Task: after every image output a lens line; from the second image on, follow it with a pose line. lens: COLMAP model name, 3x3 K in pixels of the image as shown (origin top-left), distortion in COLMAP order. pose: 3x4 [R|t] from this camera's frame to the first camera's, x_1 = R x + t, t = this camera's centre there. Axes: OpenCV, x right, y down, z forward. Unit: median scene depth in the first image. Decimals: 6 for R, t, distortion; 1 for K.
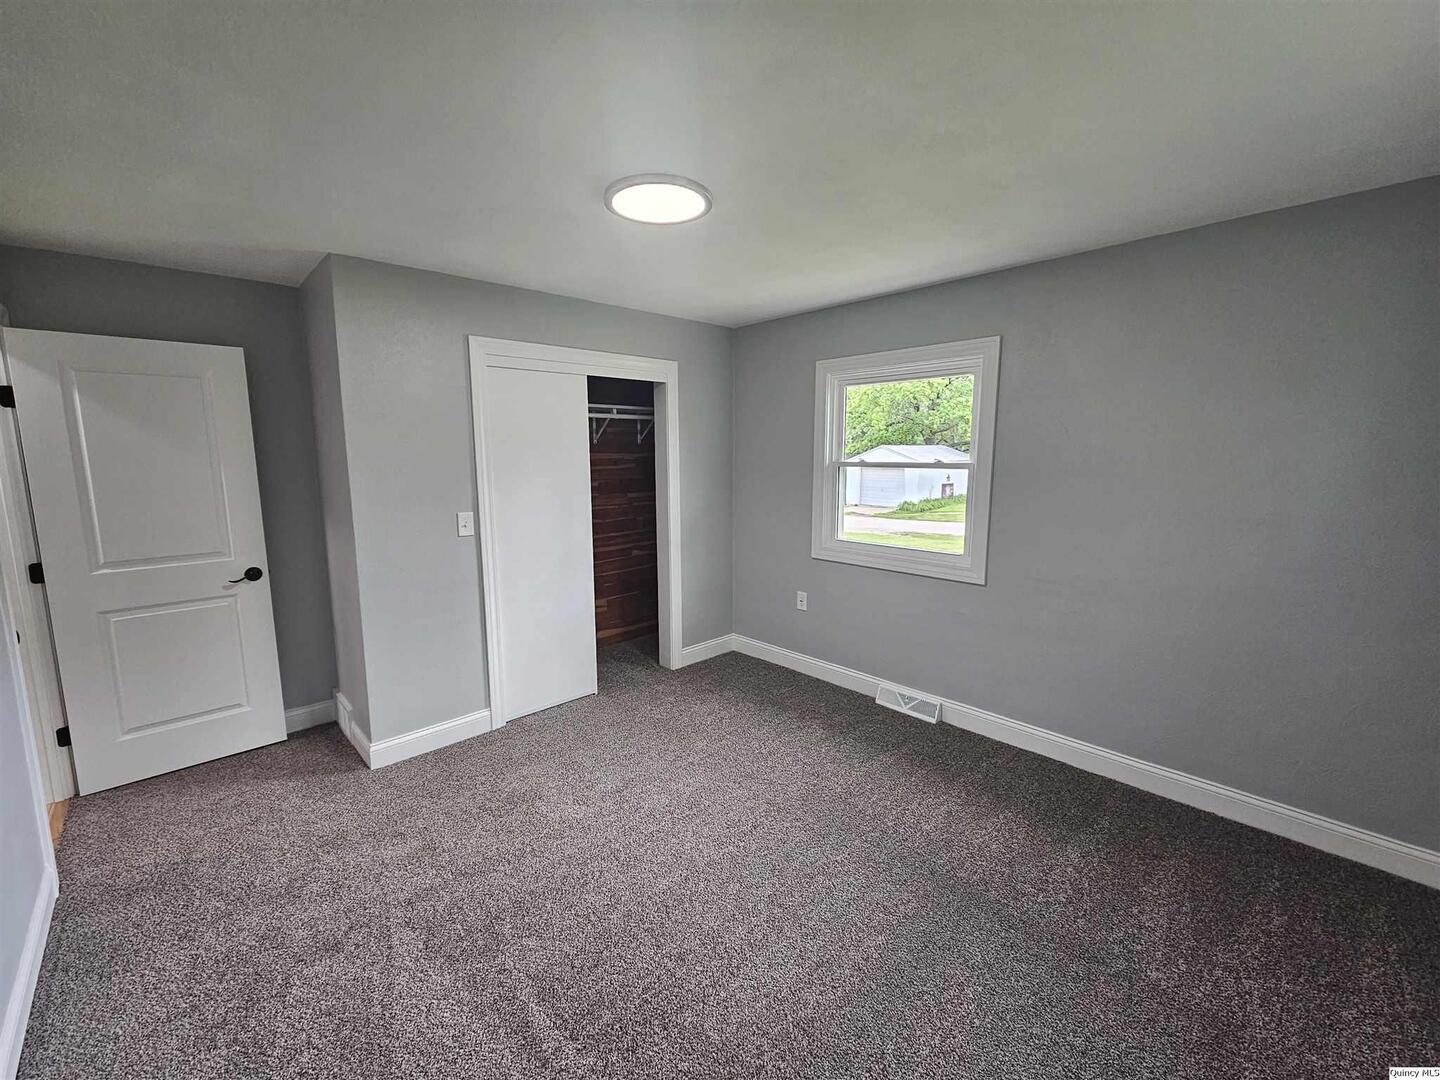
lens RADIAL K [[589.6, 0, 713.7], [0, 589.6, 531.0], [0, 0, 1]] dist [0.000076, 0.000446]
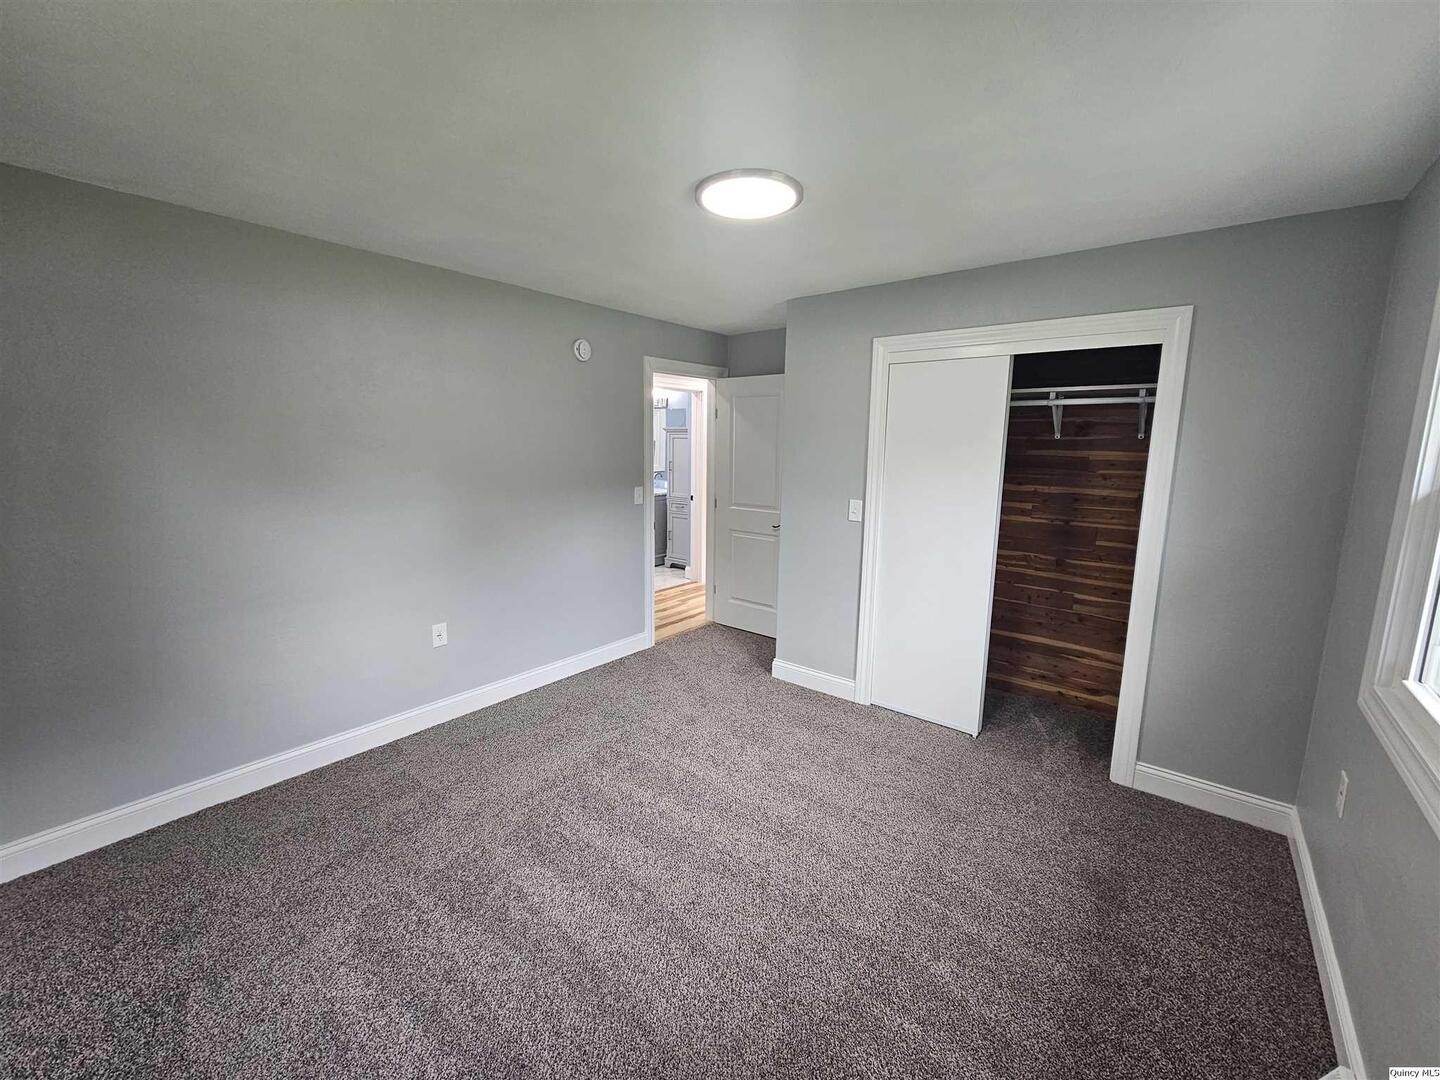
lens RADIAL K [[589.6, 0, 713.7], [0, 589.6, 531.0], [0, 0, 1]] dist [0.000076, 0.000446]
pose [[0.130674, 0.158229, -0.978717, 0.588185], [-0.144854, 0.979636, 0.139037, -0.082683], [0.980786, 0.123602, 0.150933, 0.524964]]
